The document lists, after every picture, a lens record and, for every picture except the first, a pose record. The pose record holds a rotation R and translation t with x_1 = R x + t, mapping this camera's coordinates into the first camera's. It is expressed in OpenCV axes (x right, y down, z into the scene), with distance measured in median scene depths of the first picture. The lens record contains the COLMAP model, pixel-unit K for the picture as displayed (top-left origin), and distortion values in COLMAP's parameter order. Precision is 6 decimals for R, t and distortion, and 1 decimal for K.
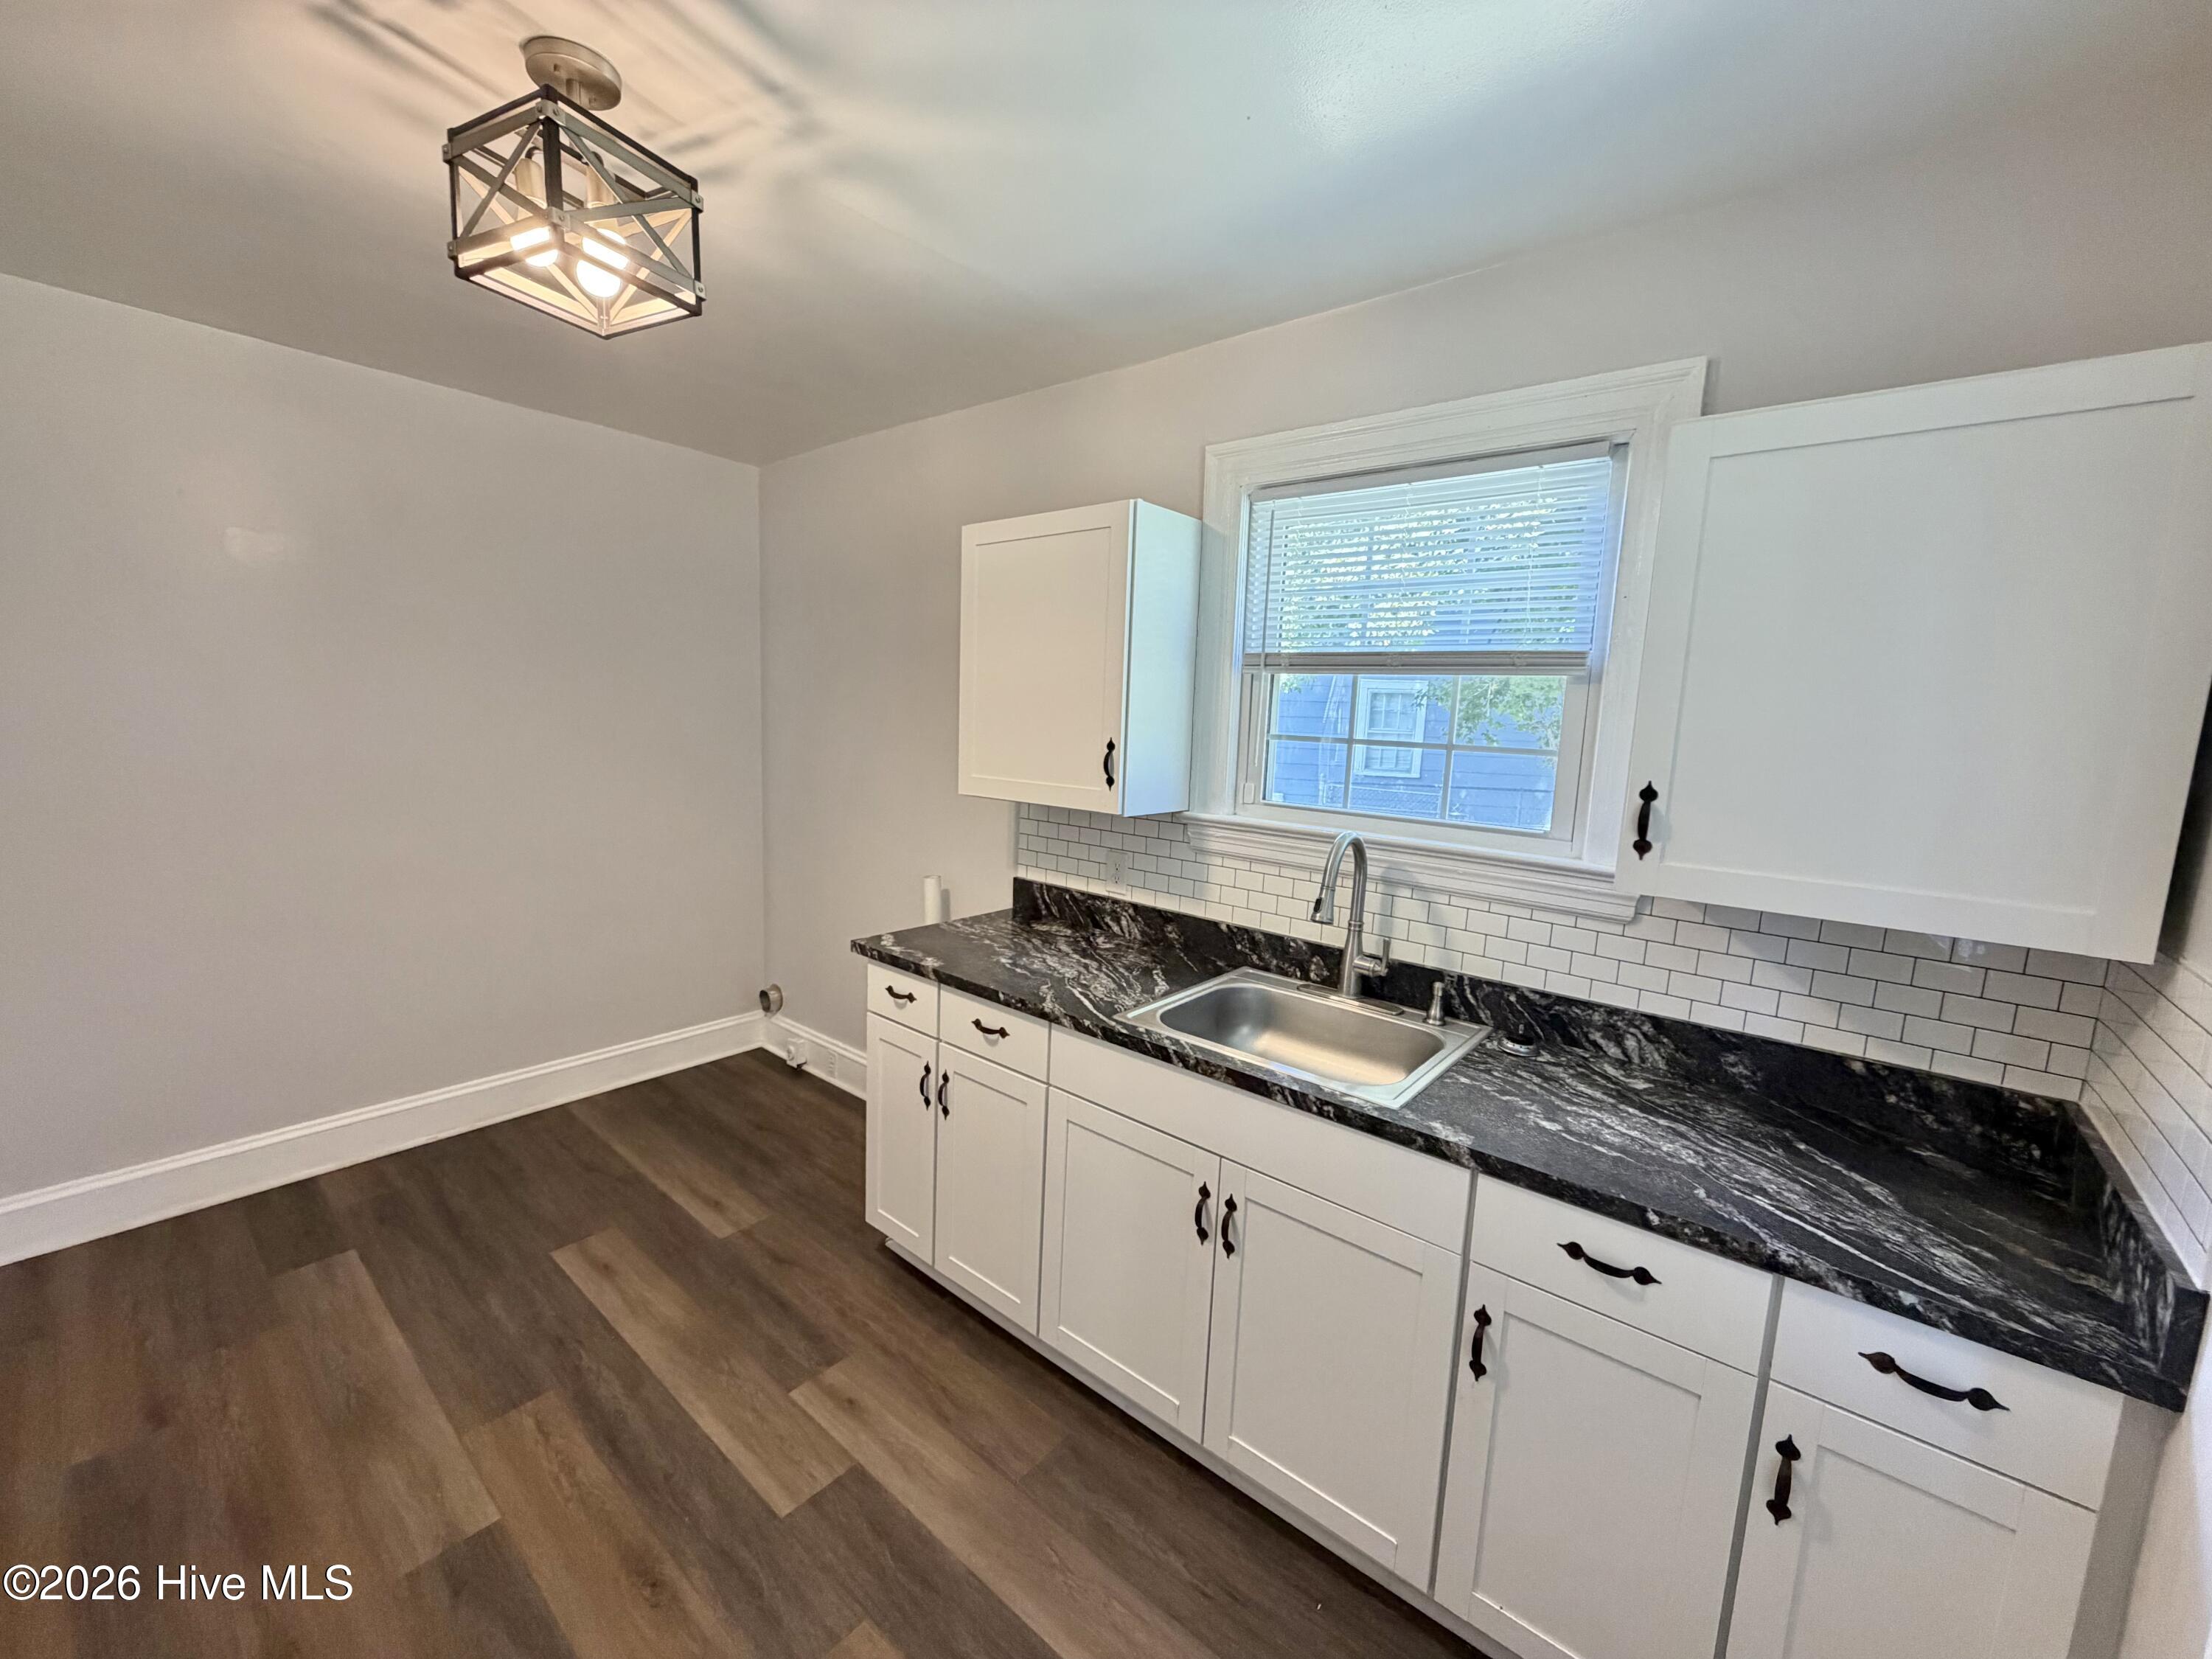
lens RADIAL K [[880.5, 0, 1100.8], [0, 880.5, 830.8], [0, 0, 1]] dist [0.000941, -0.000153]
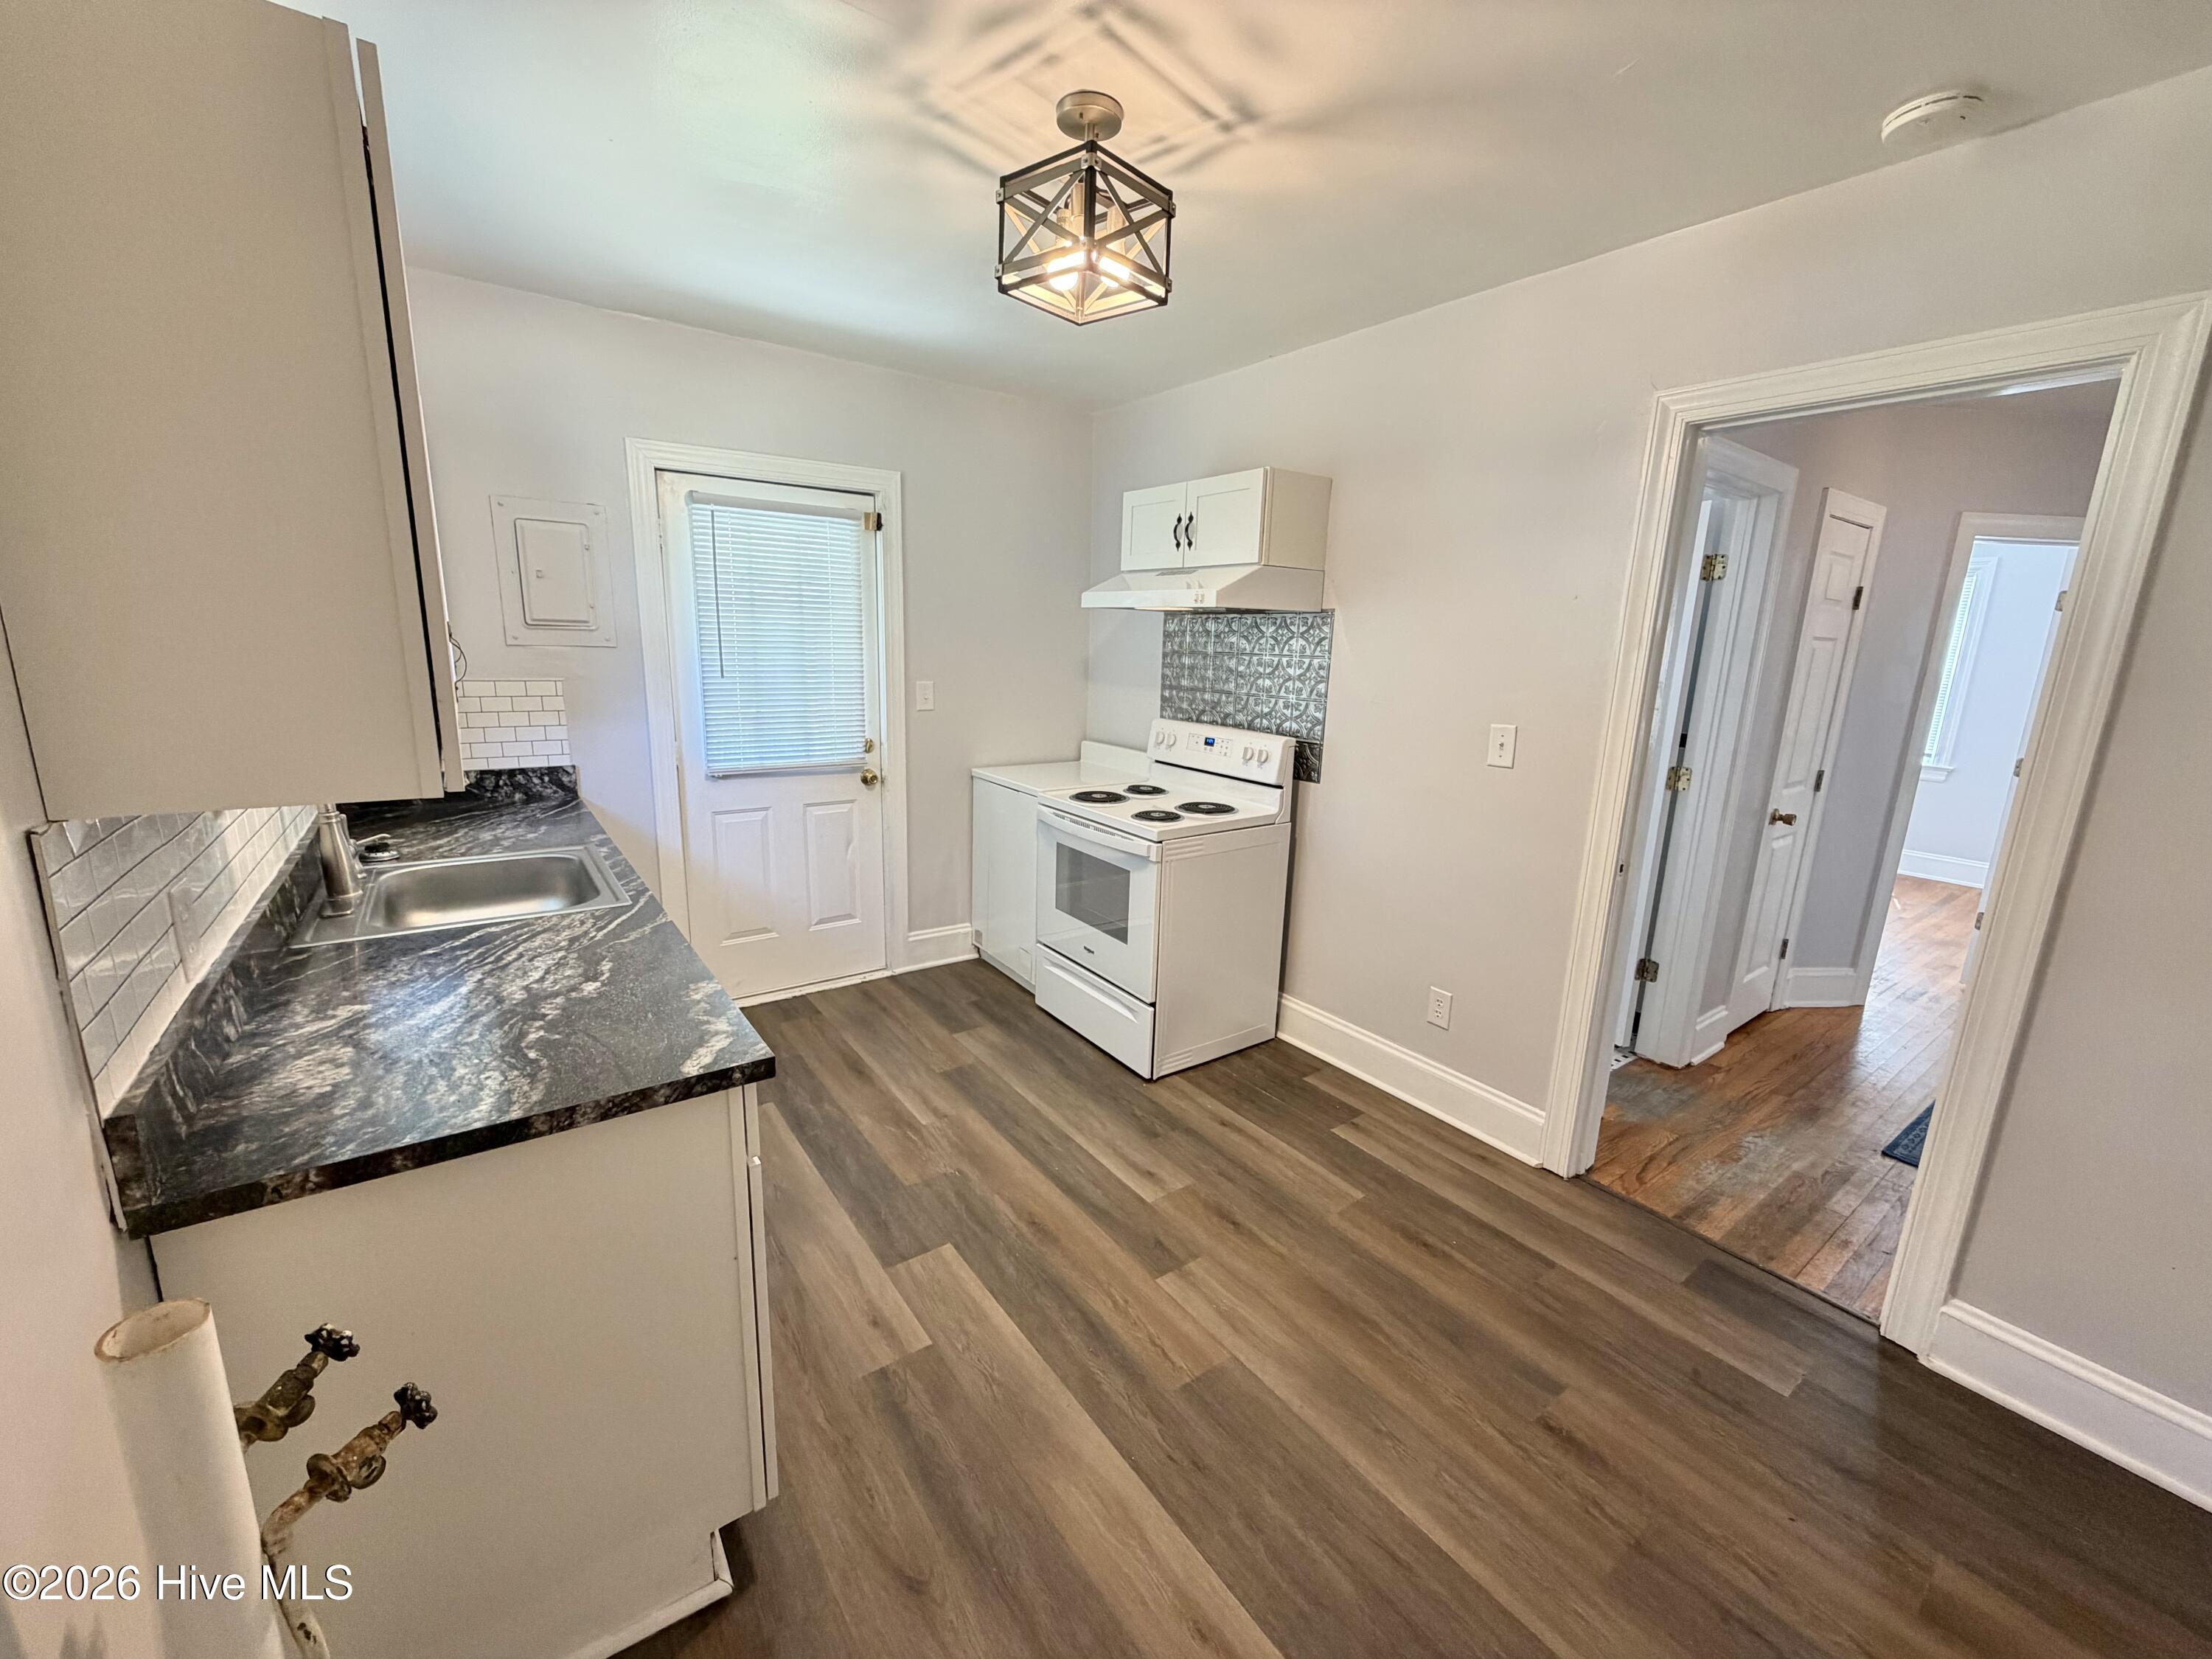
lens RADIAL K [[880.5, 0, 1101.0], [0, 880.5, 829.7], [0, 0, 1]] dist [0.000941, -0.000153]
pose [[-0.966591, -0.123361, 0.224687, -0.660736], [-0.039061, 0.937225, 0.346532, -0.217781], [-0.253331, 0.326178, -0.910731, 1.602916]]
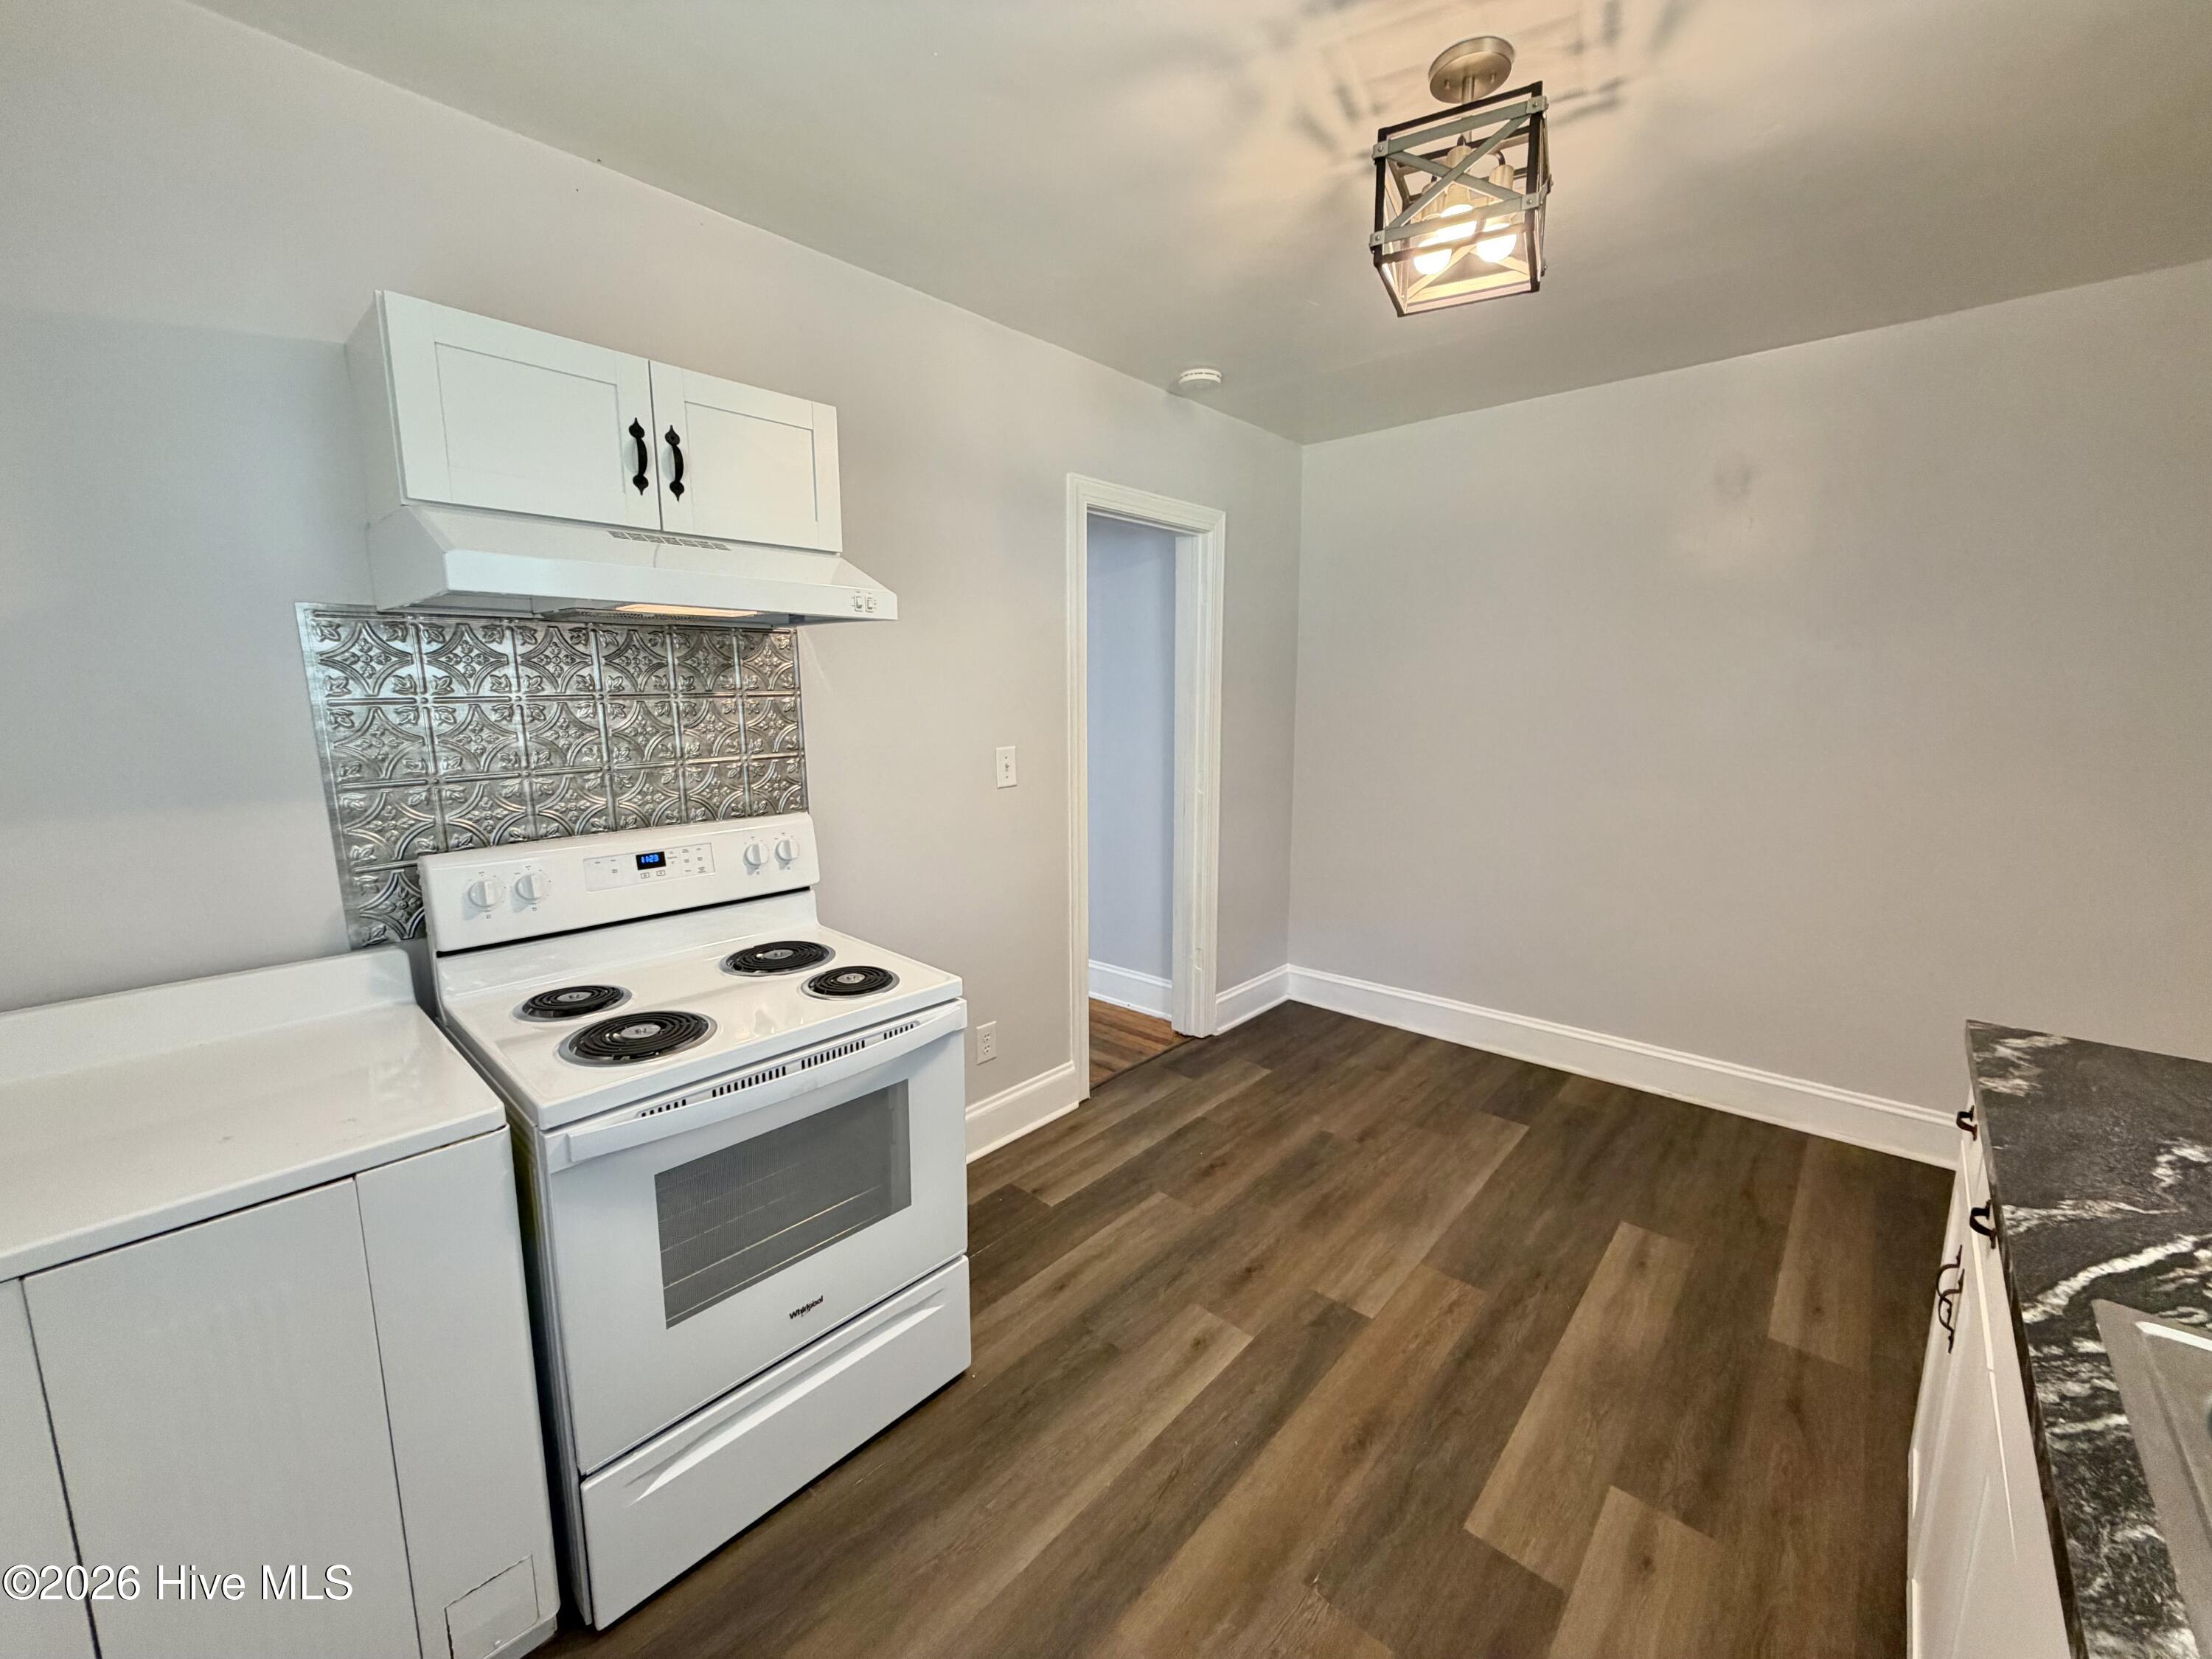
lens RADIAL K [[880.5, 0, 1100.0], [0, 880.5, 829.9], [0, 0, 1]] dist [0.000941, -0.000153]
pose [[-0.035761, 0.122042, -0.991881, 0.397769], [-0.130777, 0.983409, 0.125714, -0.007055], [0.990767, 0.134211, -0.019208, 0.446348]]
